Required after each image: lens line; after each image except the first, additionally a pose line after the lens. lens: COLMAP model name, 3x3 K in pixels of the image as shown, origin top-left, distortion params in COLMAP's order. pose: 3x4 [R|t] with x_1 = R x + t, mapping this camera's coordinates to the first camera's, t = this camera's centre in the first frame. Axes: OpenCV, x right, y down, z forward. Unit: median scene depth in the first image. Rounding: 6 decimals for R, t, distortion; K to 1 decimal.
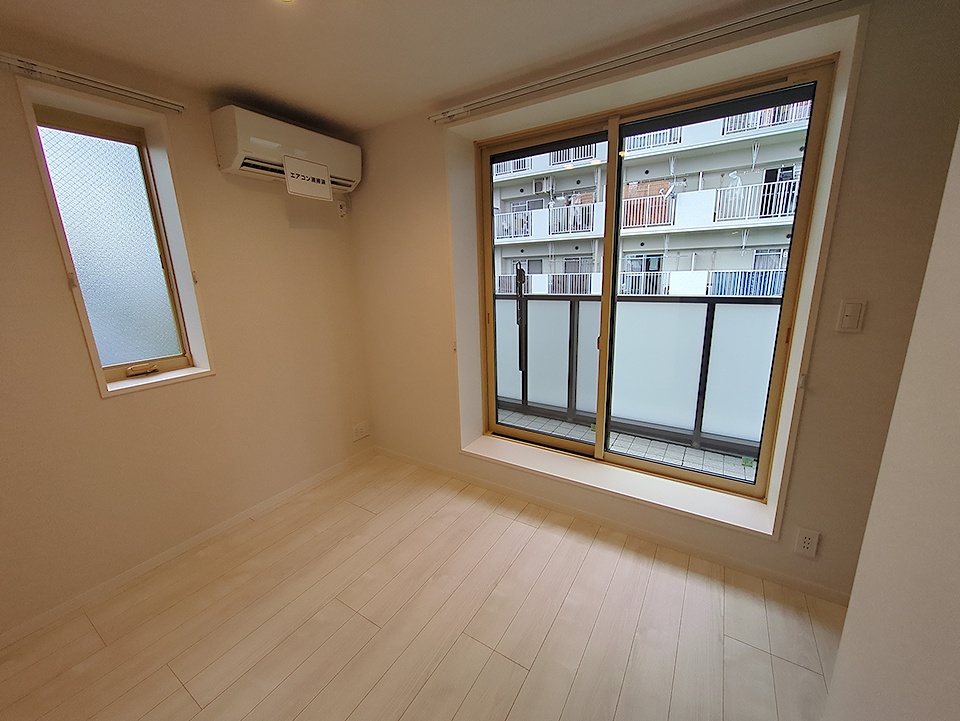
lens RADIAL K [[379.5, 0, 483.6], [0, 379.5, 360.0], [0, 0, 1]] dist [-0.000998, 0.000507]
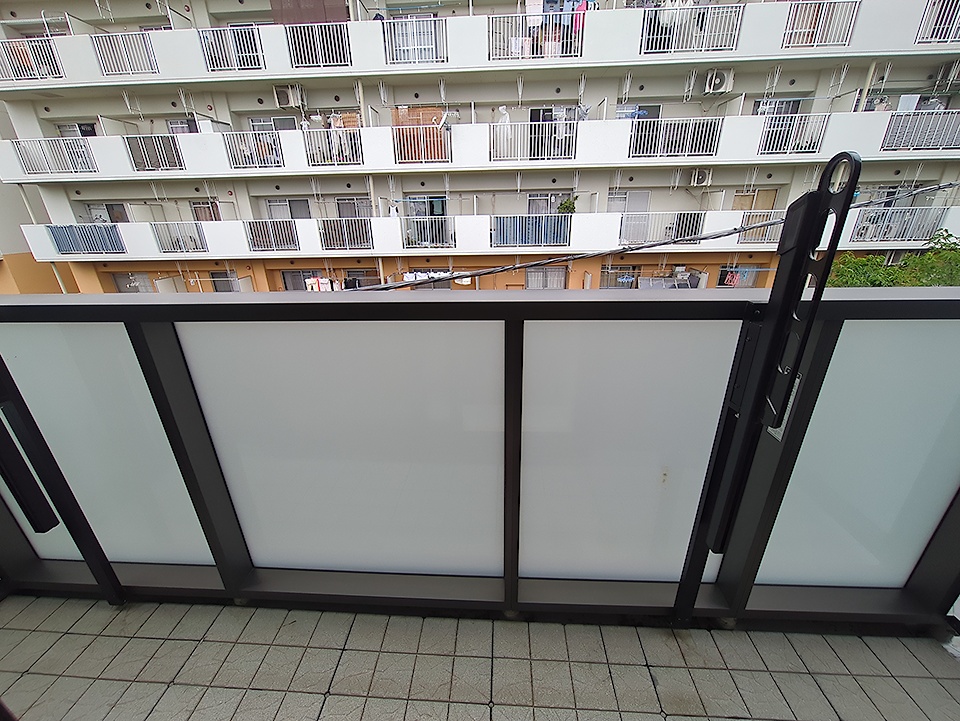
lens RADIAL K [[379.5, 0, 480.1], [0, 379.5, 359.4], [0, 0, 1]] dist [-0.000998, 0.000507]
pose [[0.877607, -0.167475, 0.449175, 0.069212], [0.105190, 0.981430, 0.160403, -0.030126], [-0.467697, -0.093522, 0.878927, 0.119161]]
